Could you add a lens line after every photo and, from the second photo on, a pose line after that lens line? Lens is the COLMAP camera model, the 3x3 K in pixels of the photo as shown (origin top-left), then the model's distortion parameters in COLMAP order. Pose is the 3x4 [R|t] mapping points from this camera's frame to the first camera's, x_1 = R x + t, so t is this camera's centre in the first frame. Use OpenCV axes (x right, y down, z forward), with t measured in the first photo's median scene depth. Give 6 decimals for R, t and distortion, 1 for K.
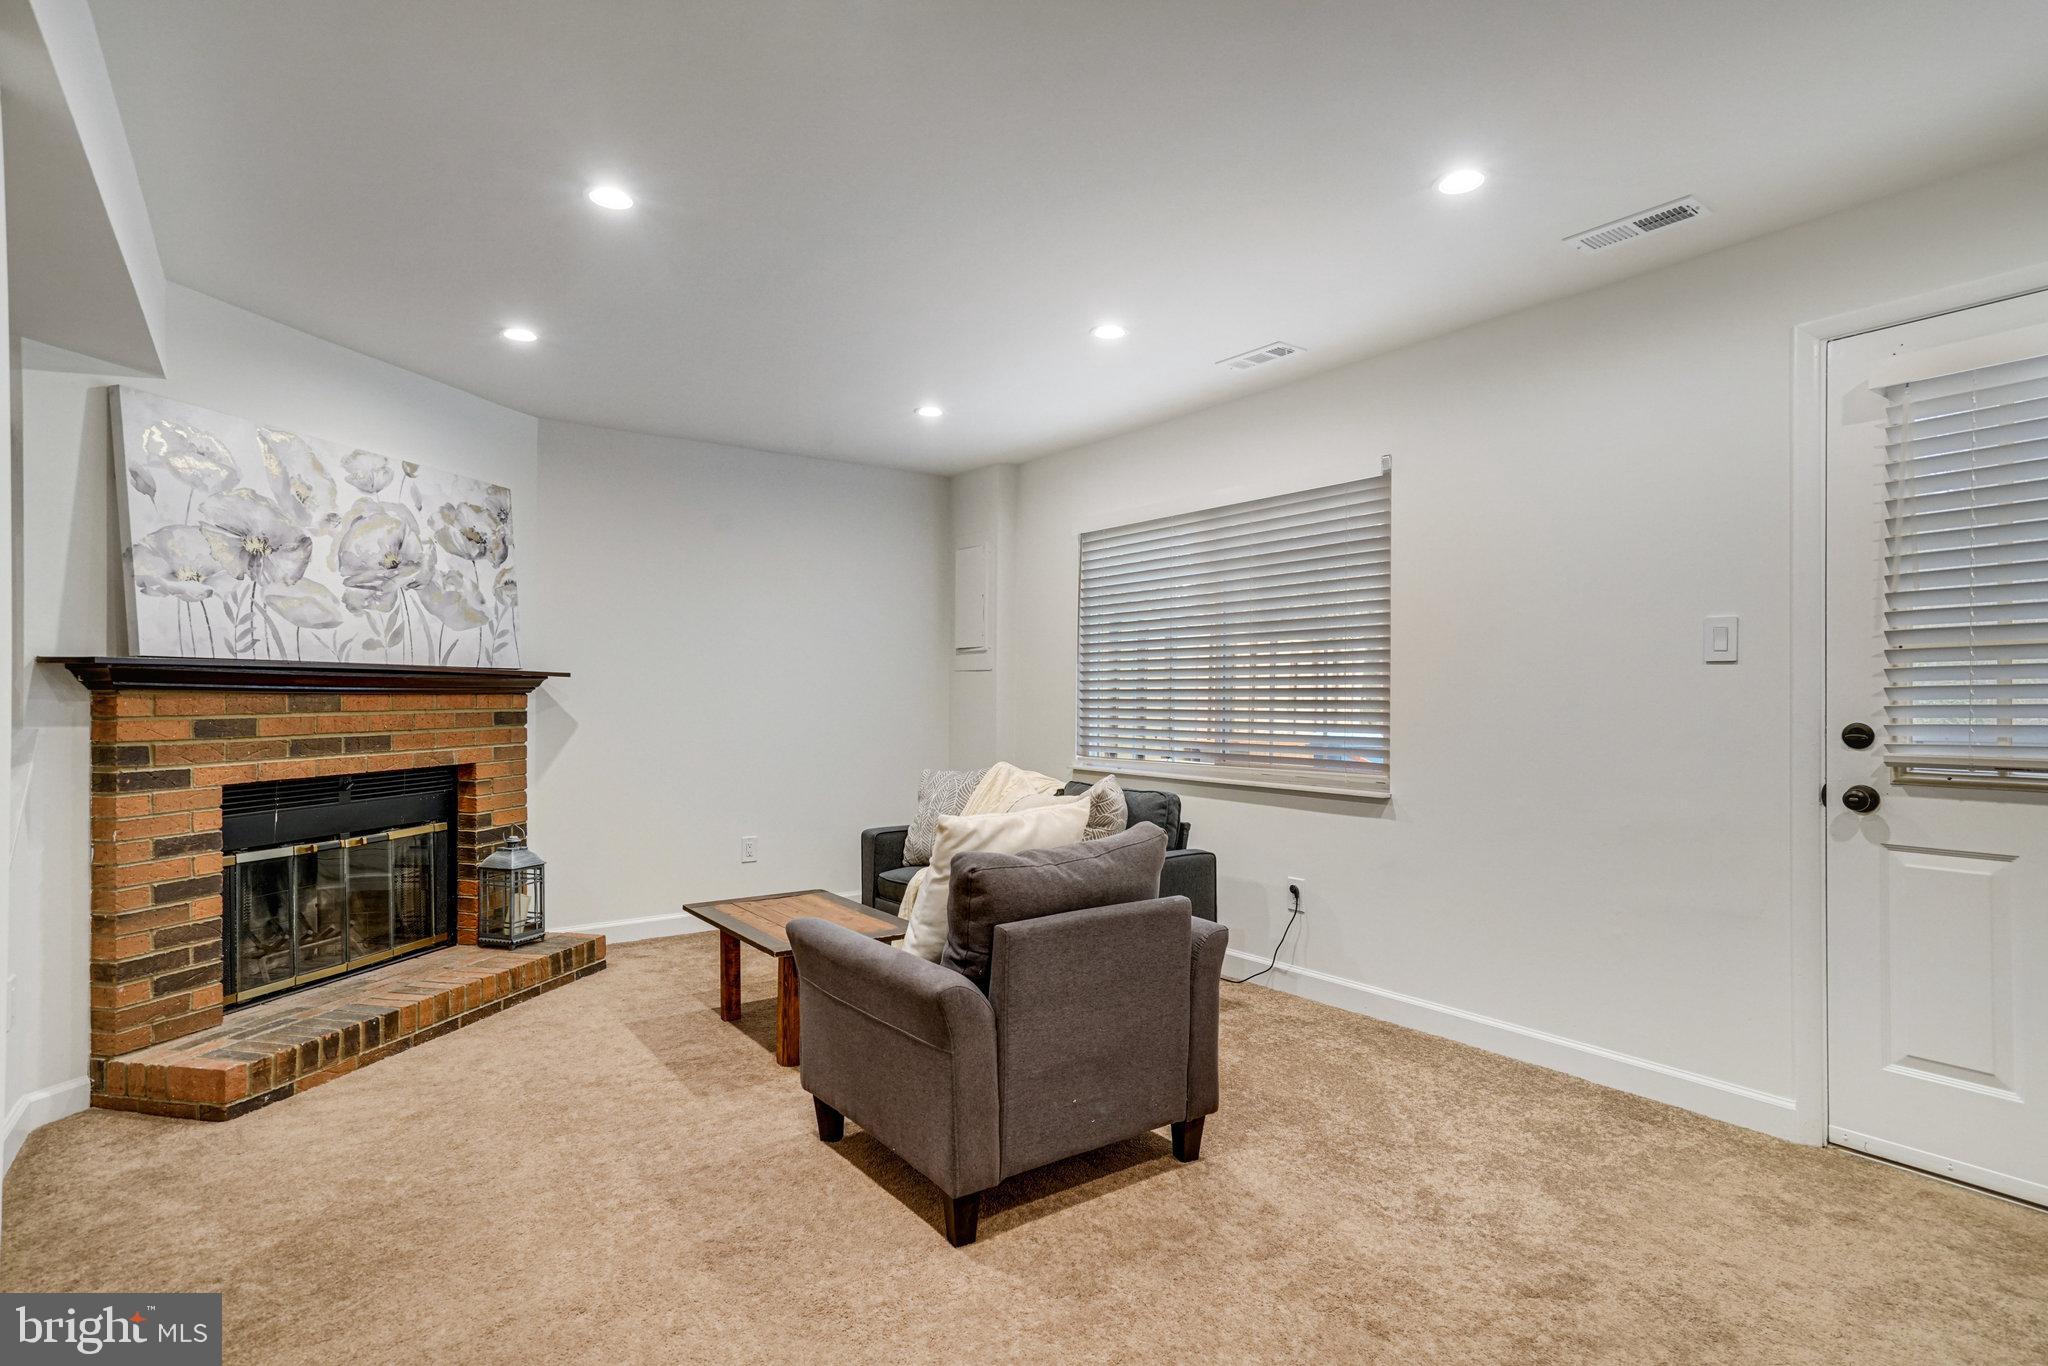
lens RADIAL K [[1023.8, 0, 1024.0], [0, 1023.8, 683.0], [0, 0, 1]] dist [-0.055715, 0.031960]
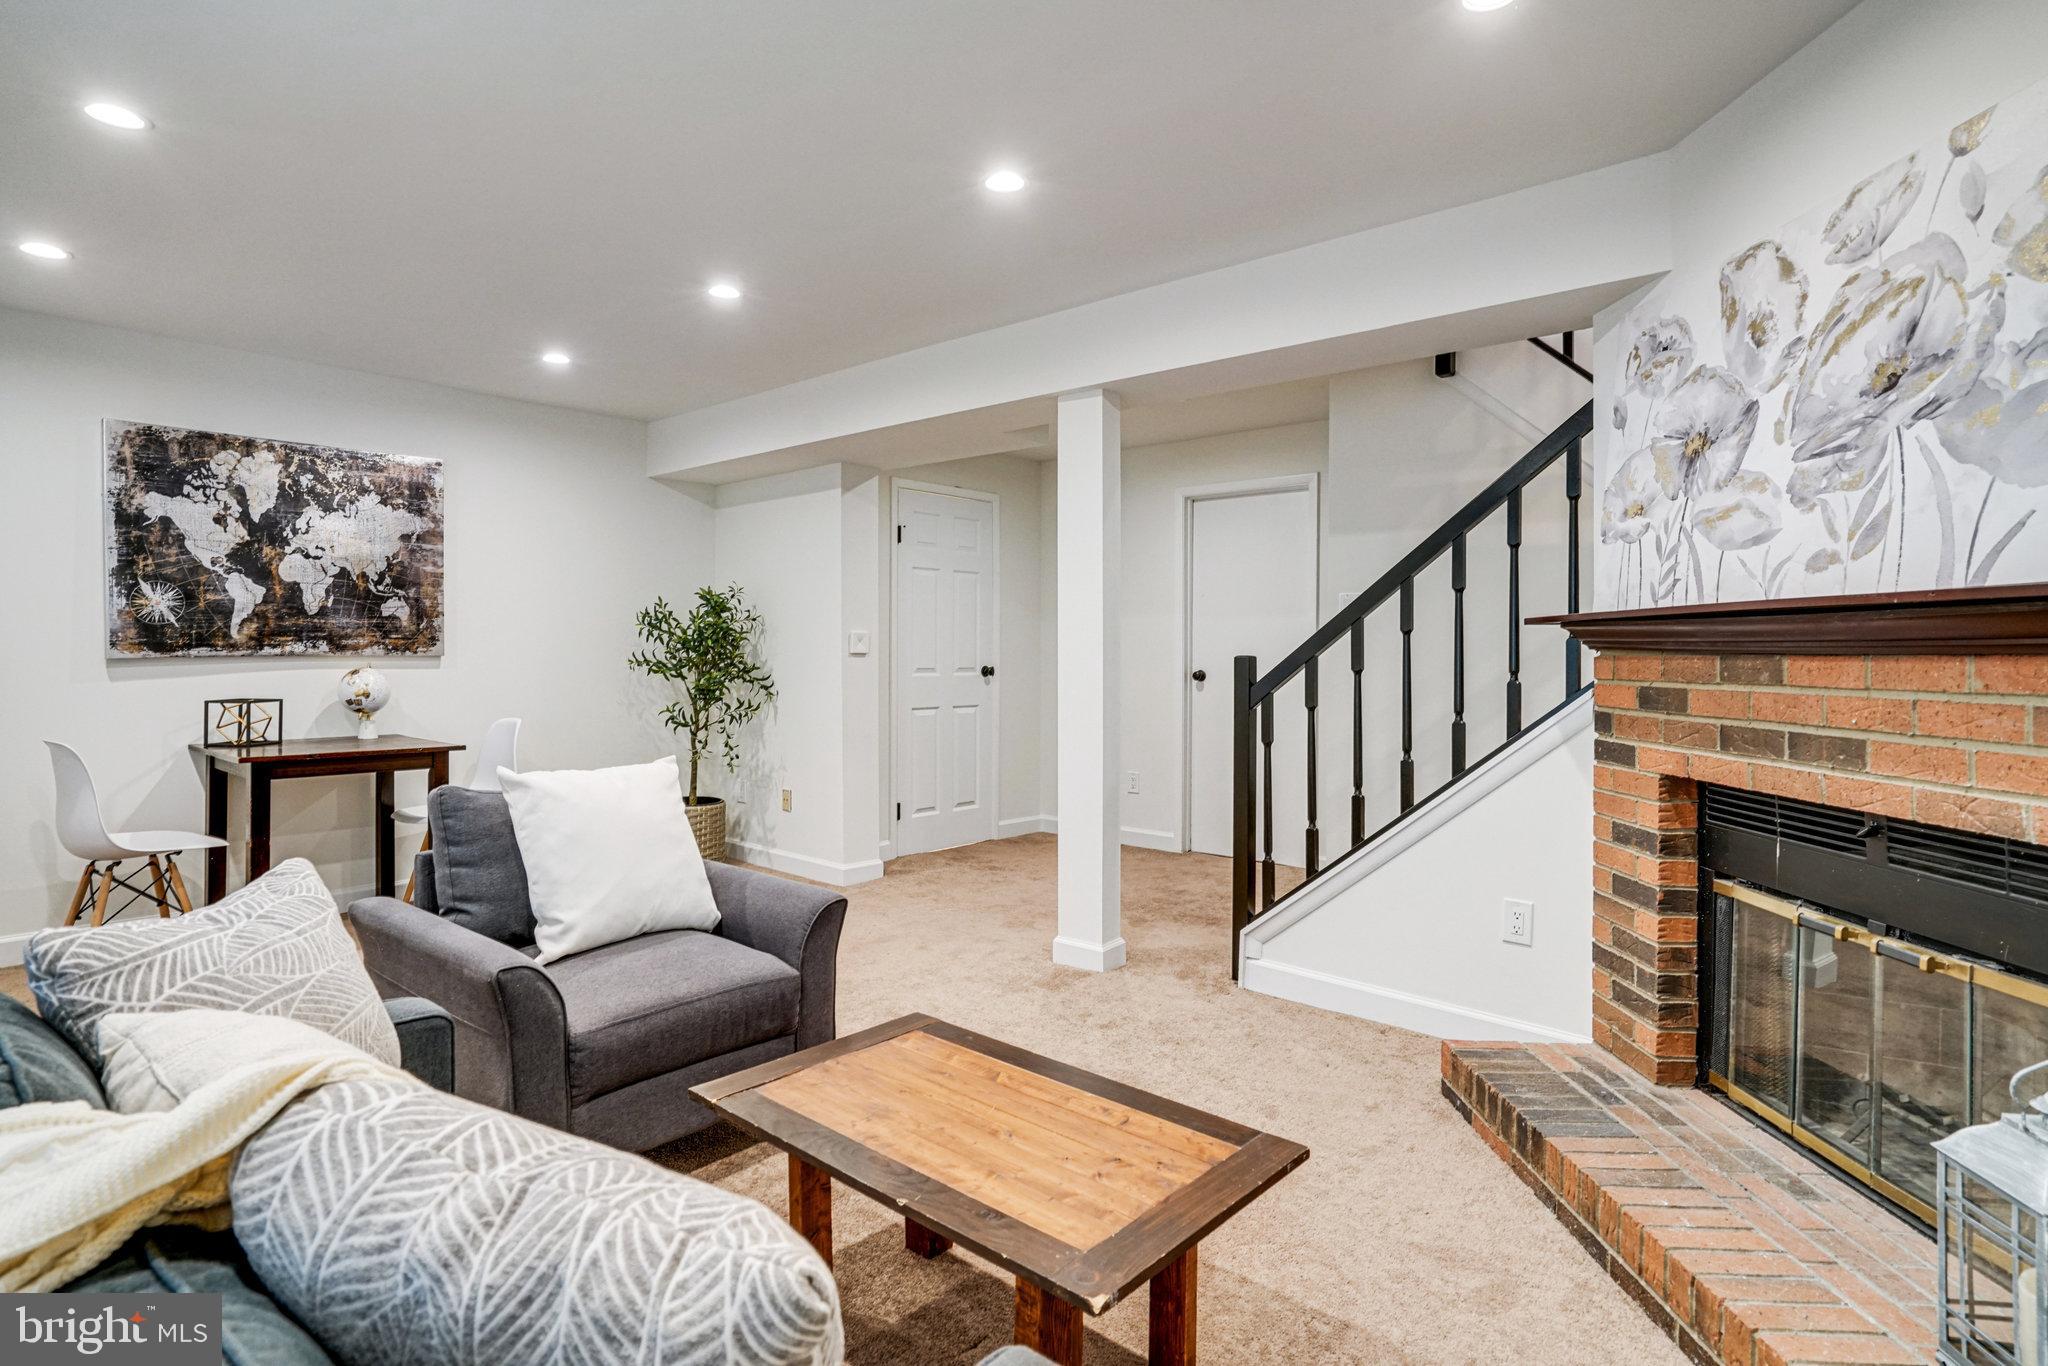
lens RADIAL K [[1066.9, 0, 1021.8], [0, 1066.9, 657.0], [0, 0, 1]] dist [0.122178, -0.000058]
pose [[-0.968642, -0.003384, -0.248437, -0.103727], [-0.001759, 0.999976, -0.006762, 0.017504], [0.248453, -0.006113, -0.968625, 1.540017]]
